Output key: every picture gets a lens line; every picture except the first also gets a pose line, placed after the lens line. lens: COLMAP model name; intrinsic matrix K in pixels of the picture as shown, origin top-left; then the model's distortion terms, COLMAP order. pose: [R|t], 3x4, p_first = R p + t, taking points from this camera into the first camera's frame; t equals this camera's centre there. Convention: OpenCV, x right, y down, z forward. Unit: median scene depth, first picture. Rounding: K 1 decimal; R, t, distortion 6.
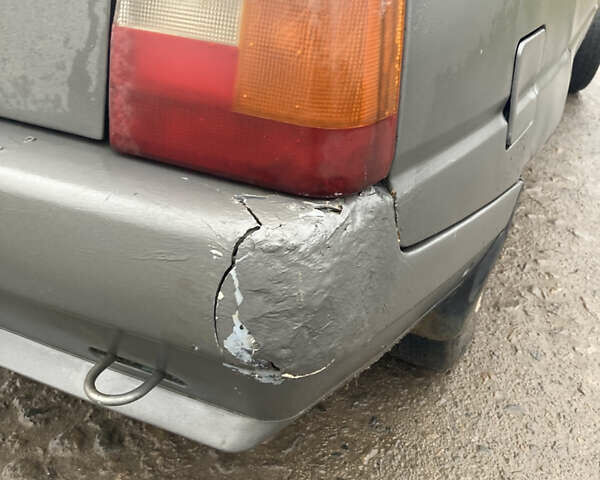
lens RADIAL K [[667.0, 0, 302.4], [0, 667.0, 244.7], [0, 0, 1]] dist [0.026216, 0.000000]
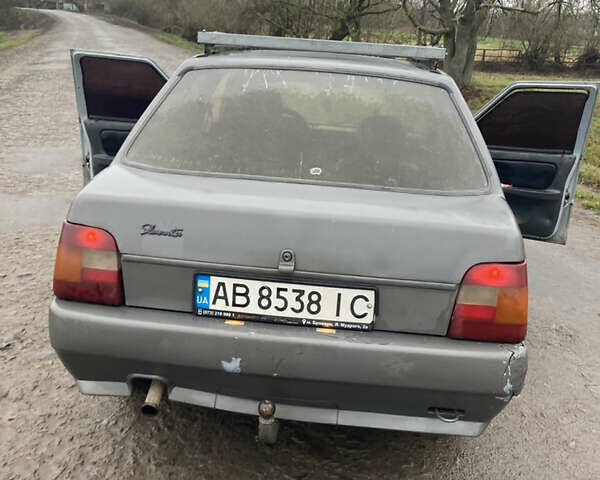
lens RADIAL K [[667.0, 0, 290.0], [0, 667.0, 249.9], [0, 0, 1]] dist [0.026216, 0.000000]
pose [[0.939875, -0.111685, 0.322741, -2.166903], [0.168534, 0.973611, -0.153879, -0.203663], [-0.297038, 0.199019, 0.933895, -2.034057]]
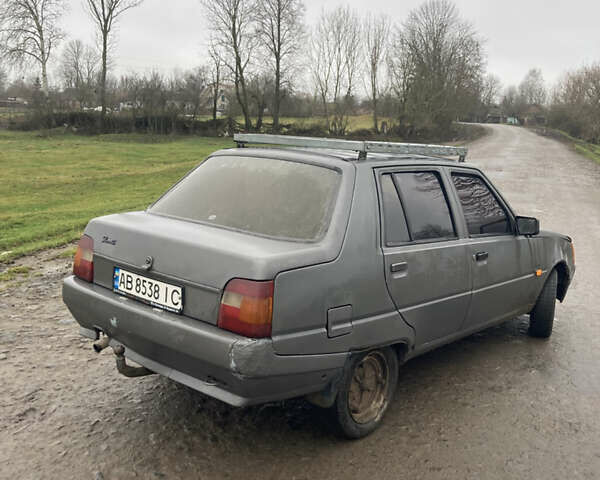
lens RADIAL K [[667.0, 0, 304.2], [0, 667.0, 238.2], [0, 0, 1]] dist [0.026216, 0.000000]
pose [[0.963135, 0.028128, -0.267543, 1.697891], [-0.120548, 0.934207, -0.335747, 0.855120], [0.240497, 0.355622, 0.903158, -3.662590]]
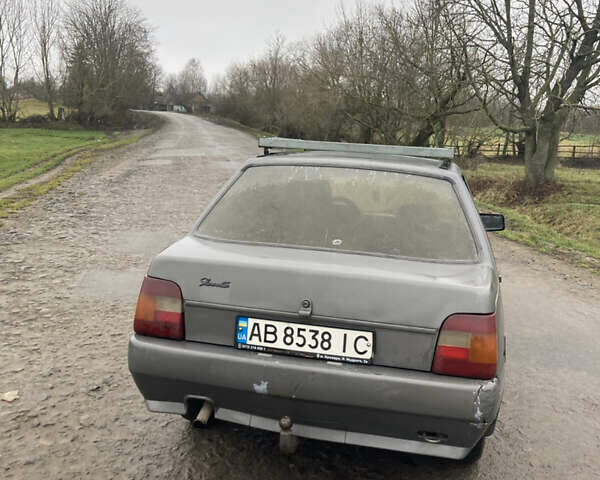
lens RADIAL K [[667.0, 0, 304.1], [0, 667.0, 237.7], [0, 0, 1]] dist [0.026216, 0.000000]
pose [[0.973706, -0.045999, 0.223115, -2.073399], [0.117499, 0.940481, -0.318887, 0.312717], [-0.195167, 0.336718, 0.921157, -3.118562]]
